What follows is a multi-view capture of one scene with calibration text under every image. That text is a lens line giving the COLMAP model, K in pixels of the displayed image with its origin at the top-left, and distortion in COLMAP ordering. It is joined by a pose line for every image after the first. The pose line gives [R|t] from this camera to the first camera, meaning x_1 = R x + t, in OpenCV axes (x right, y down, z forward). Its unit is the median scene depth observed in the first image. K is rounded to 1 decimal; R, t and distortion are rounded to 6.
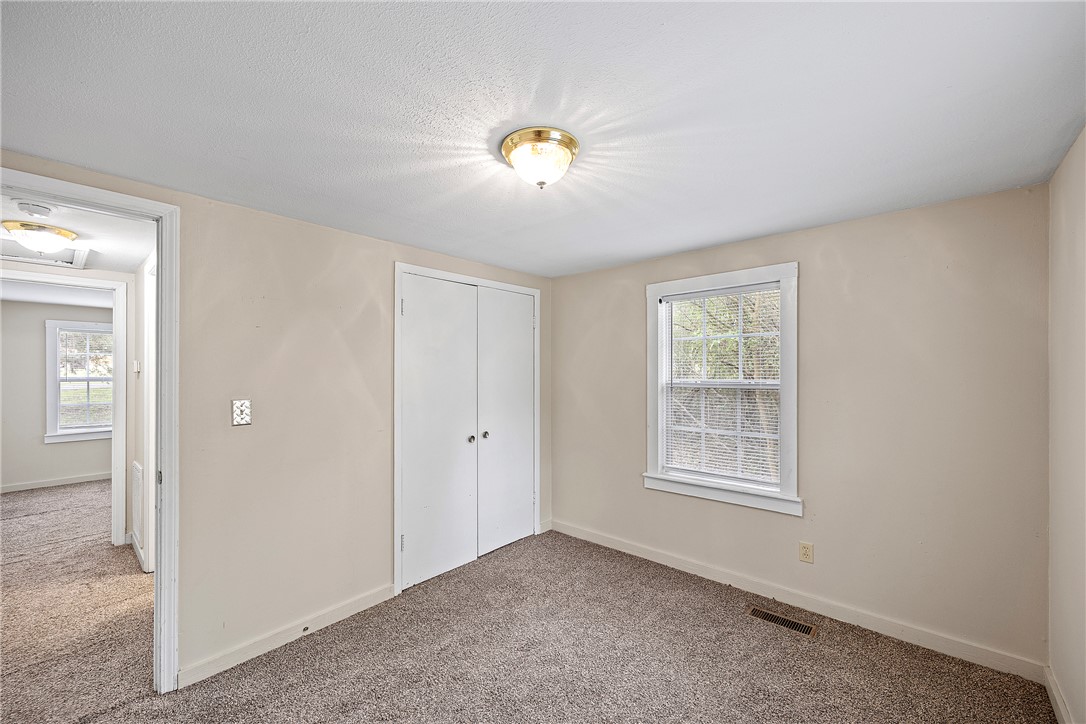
lens RADIAL K [[430.9, 0, 548.6], [0, 430.9, 367.8], [0, 0, 1]] dist [0.001009, 0.000104]
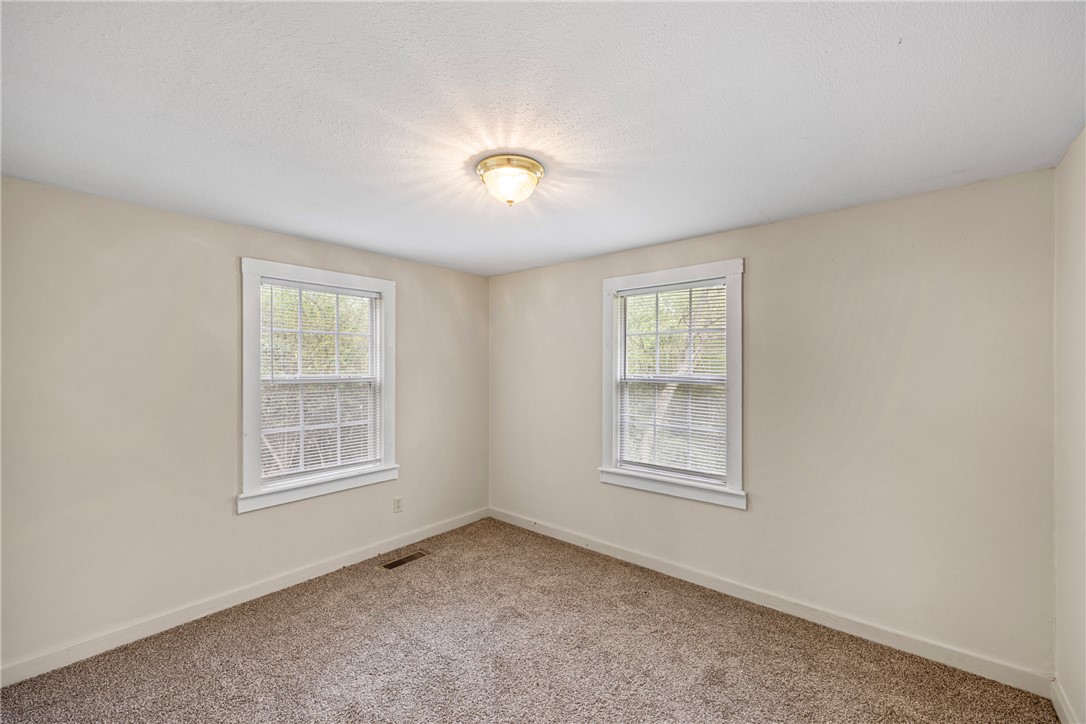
lens RADIAL K [[430.9, 0, 548.6], [0, 430.9, 367.8], [0, 0, 1]] dist [0.001009, 0.000104]
pose [[-0.017763, -0.001043, 0.999842, -0.712583], [-0.011419, 0.999934, 0.000840, 0.005189], [-0.999777, -0.011402, -0.017773, 0.563910]]
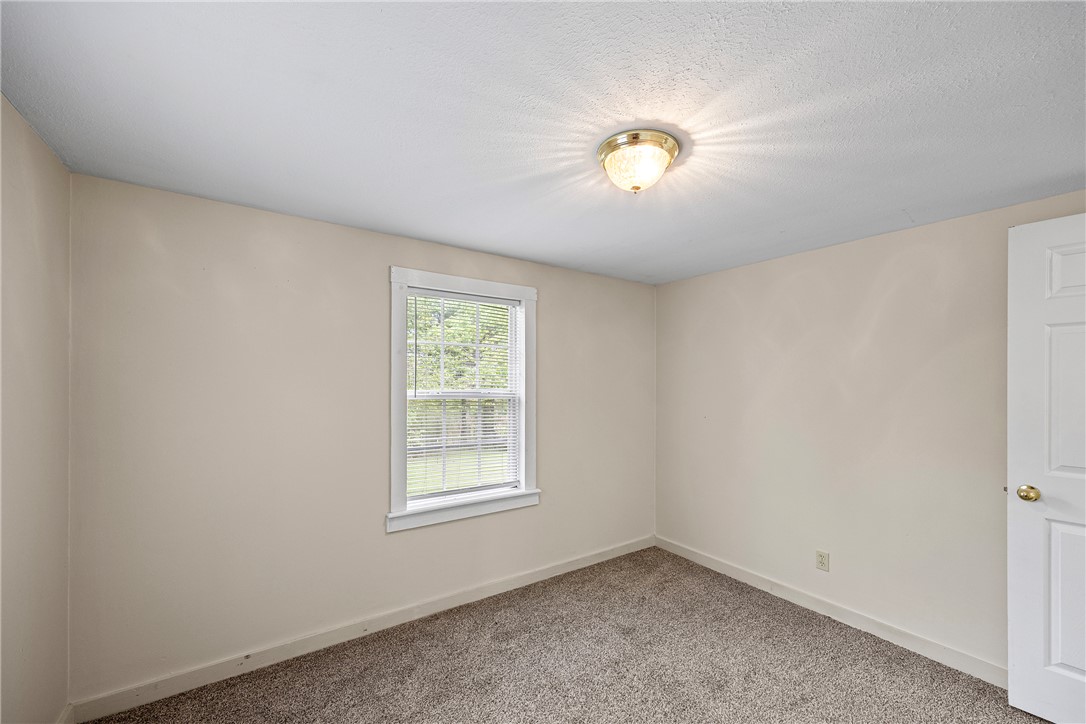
lens RADIAL K [[440.2, 0, 541.5], [0, 440.2, 380.7], [0, 0, 1]] dist [0.001661, 0.000088]
pose [[-0.968470, -0.003600, 0.249105, -0.036262], [-0.007139, 0.999886, -0.013309, 0.011035], [-0.249029, -0.014667, -0.968385, 1.234617]]
